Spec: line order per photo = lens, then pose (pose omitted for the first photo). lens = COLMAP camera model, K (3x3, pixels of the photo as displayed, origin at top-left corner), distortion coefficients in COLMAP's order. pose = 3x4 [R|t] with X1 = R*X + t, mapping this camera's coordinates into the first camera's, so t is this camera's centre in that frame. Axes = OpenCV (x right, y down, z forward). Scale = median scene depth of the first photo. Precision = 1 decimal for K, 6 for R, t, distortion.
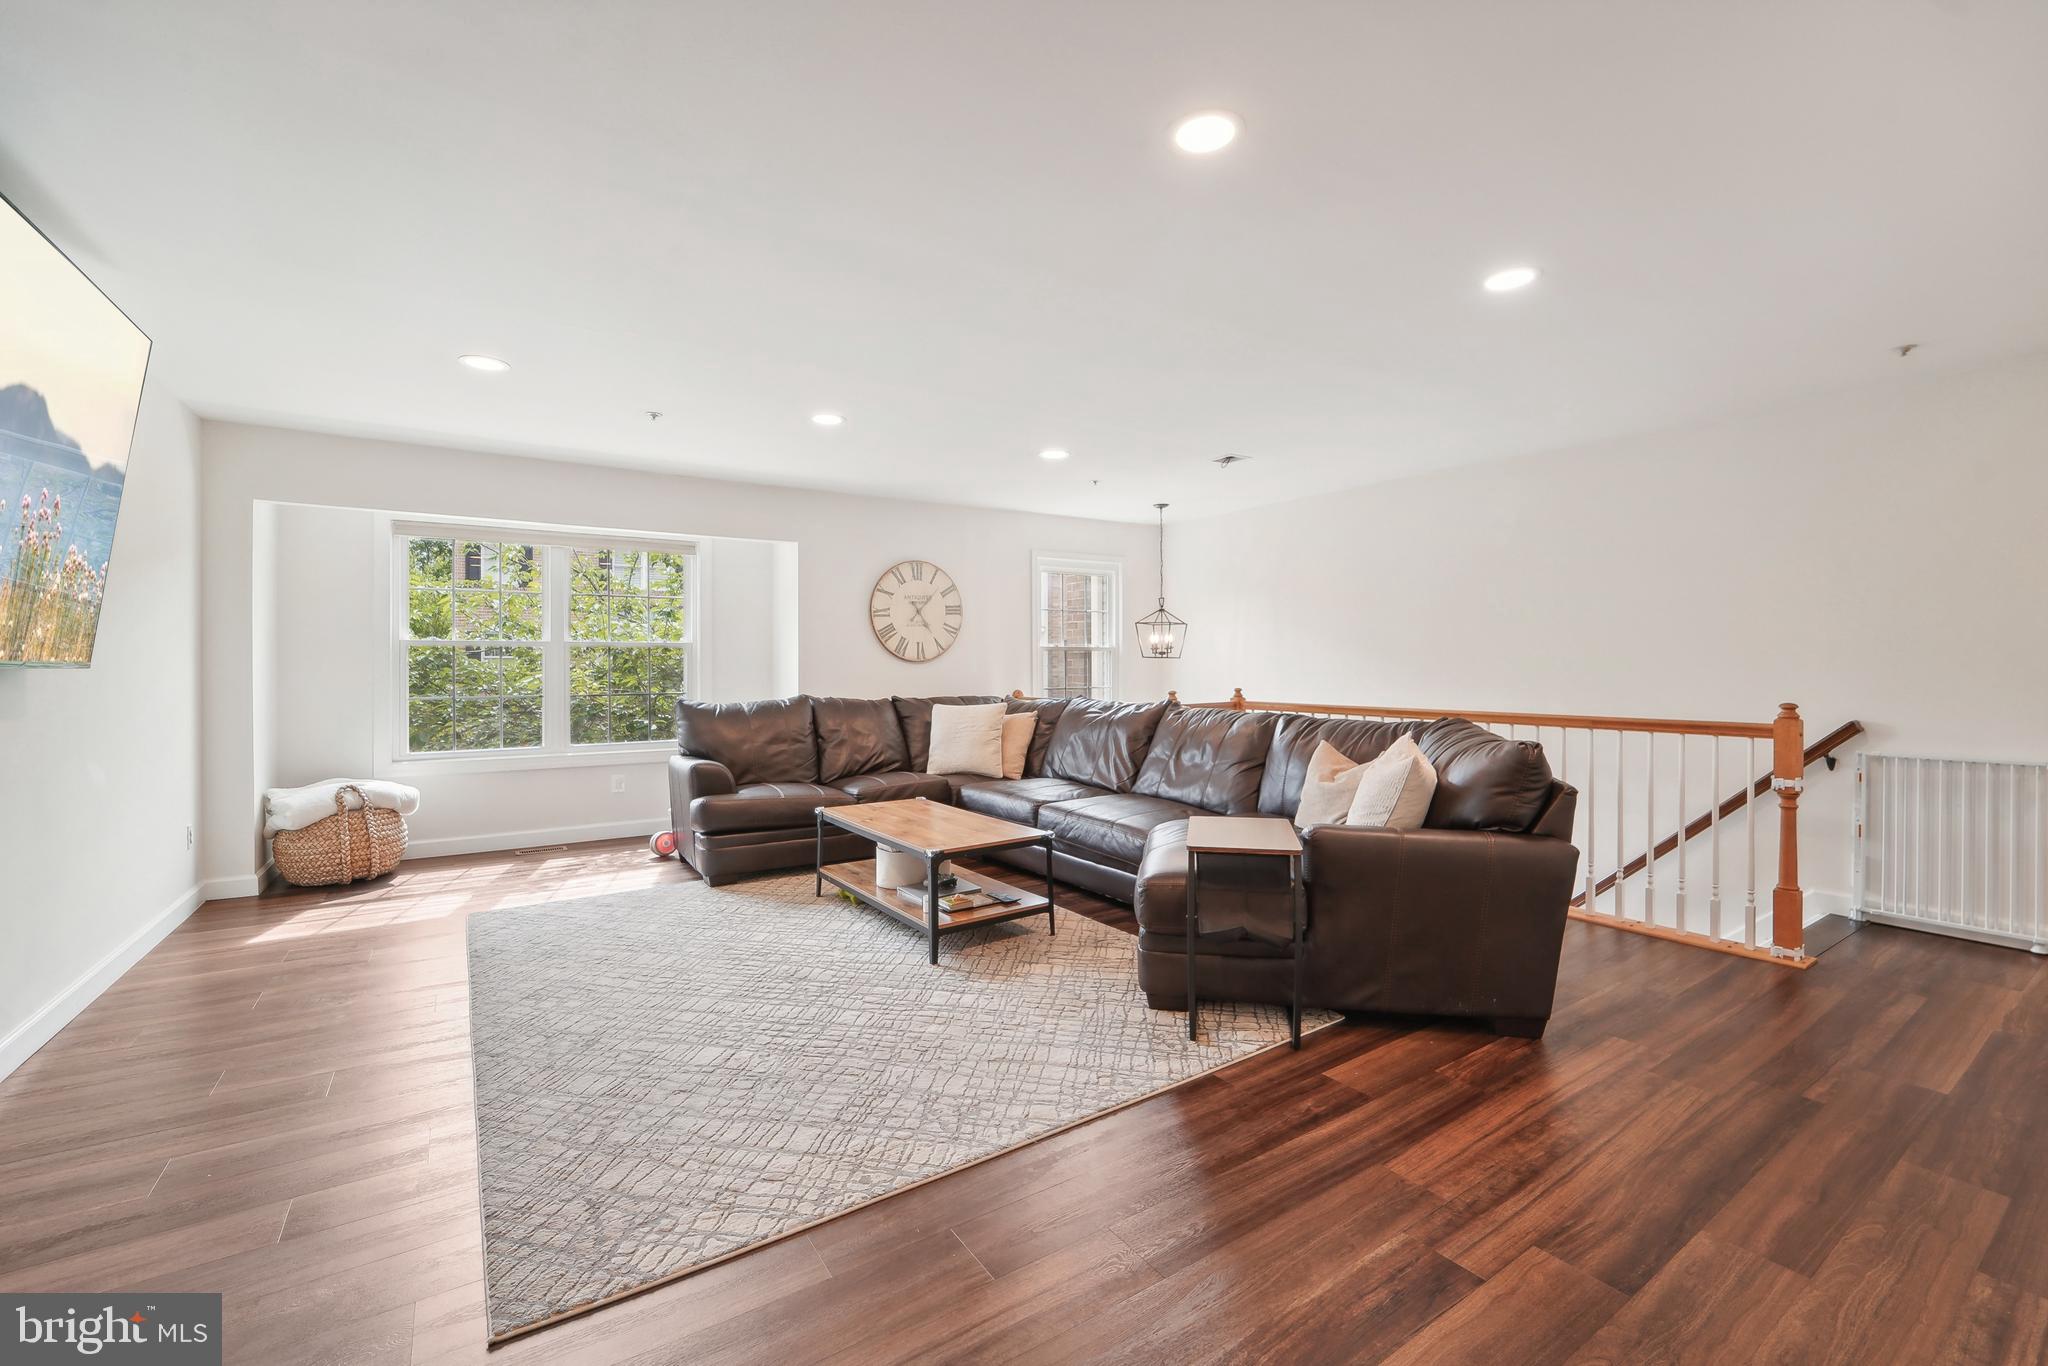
lens RADIAL K [[868.3, 0, 1034.4], [0, 868.3, 689.8], [0, 0, 1]] dist [-0.017530, -0.000174]
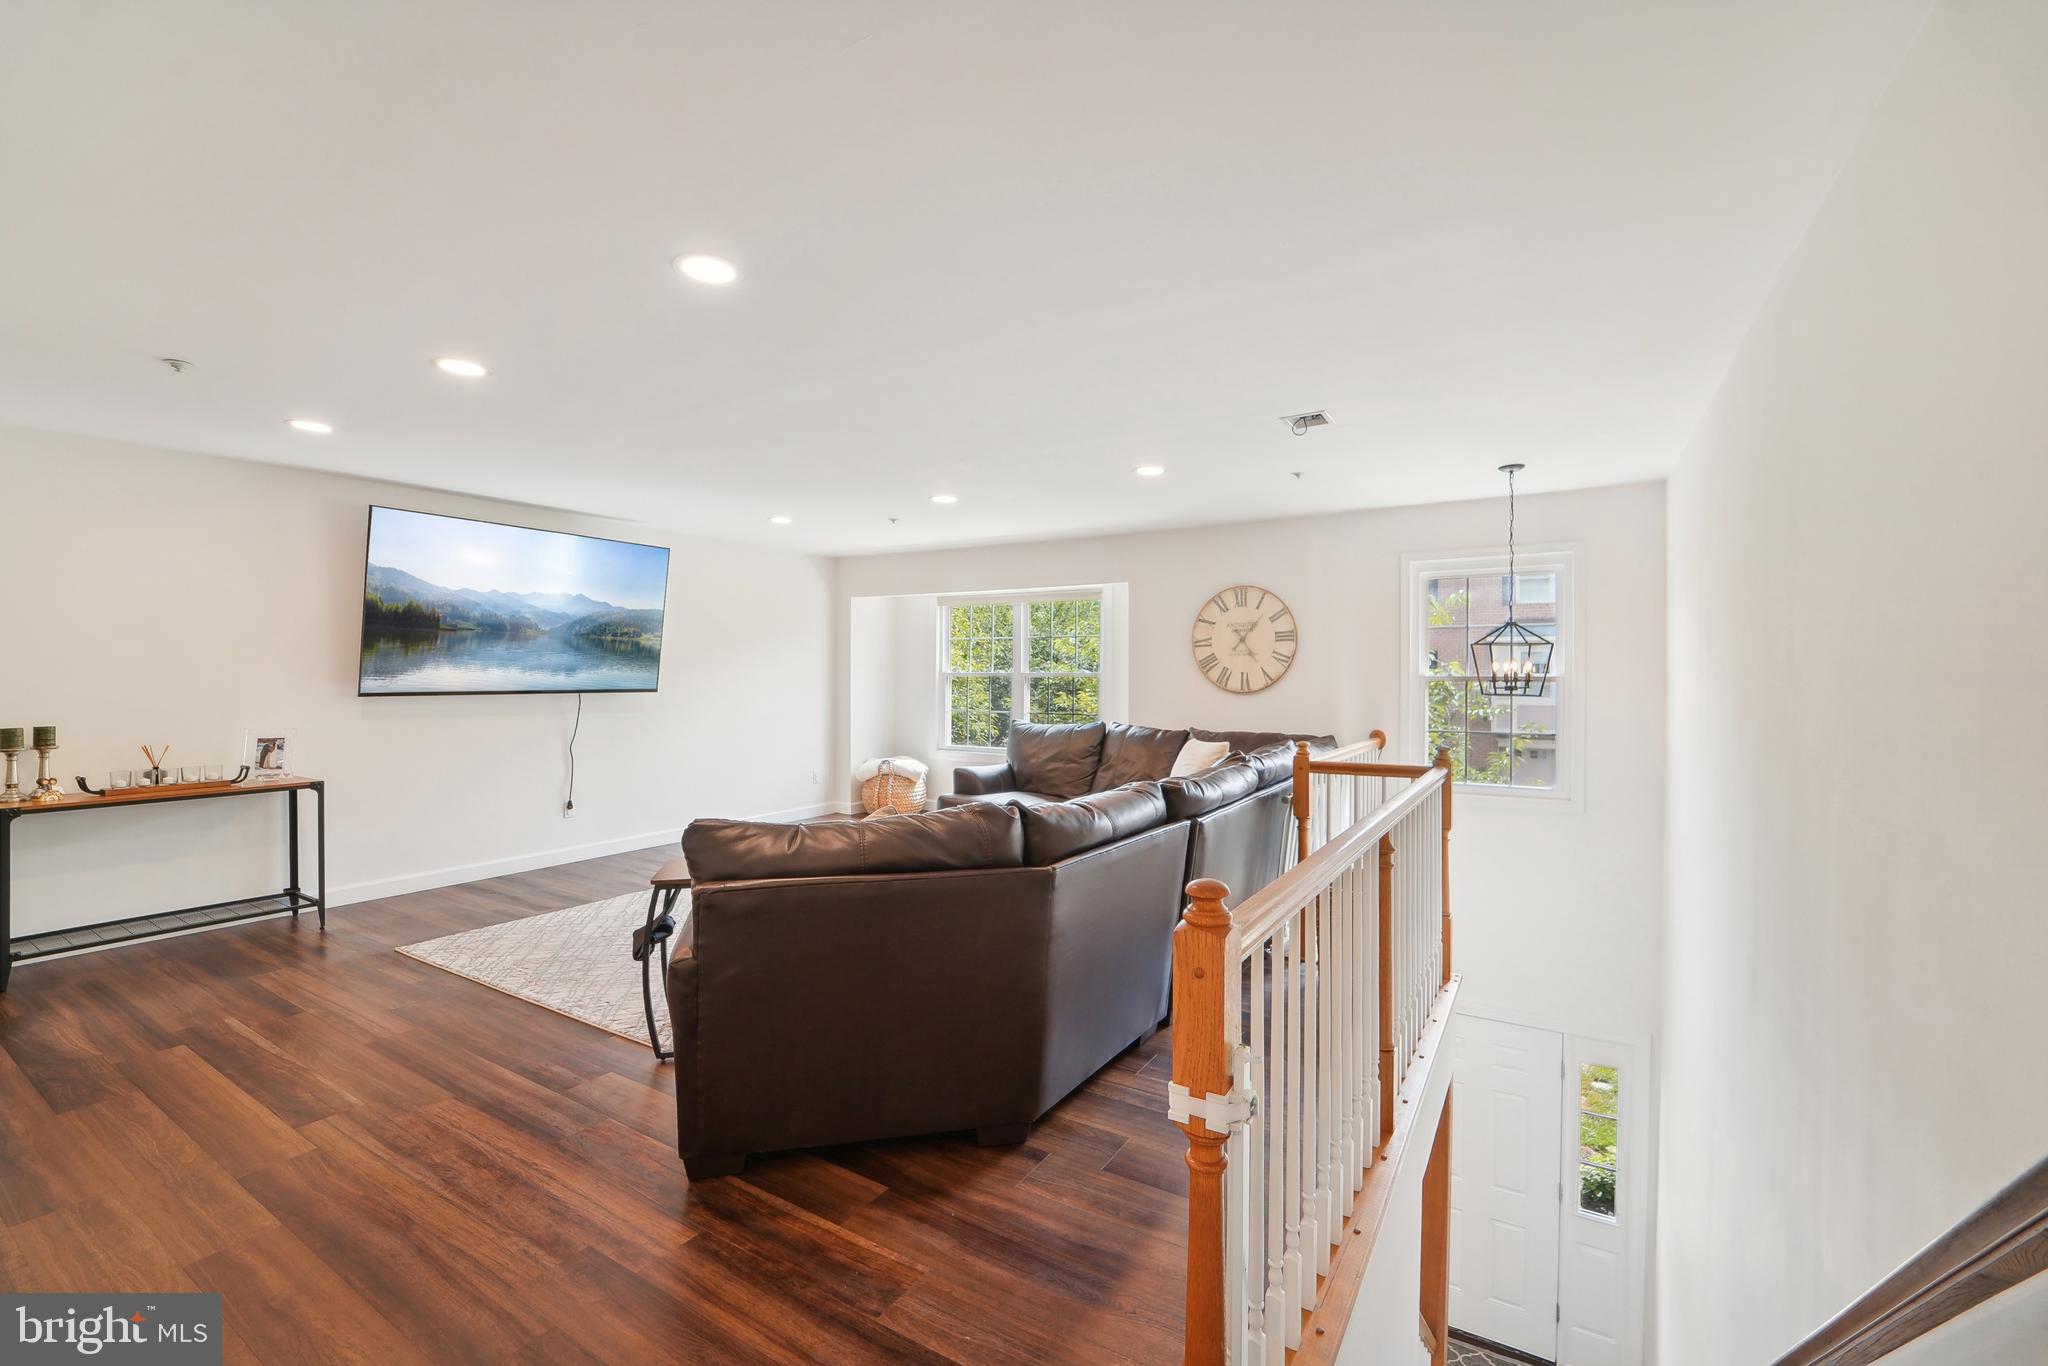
lens RADIAL K [[863.1, 0, 1024.0], [0, 863.1, 683.0], [0, 0, 1]] dist [-0.015568, -0.000321]
pose [[0.396387, 0.011982, -0.918005, 0.678959], [-0.031372, 0.999508, -0.000500, -0.037852], [0.917547, 0.028998, 0.396568, 0.442707]]
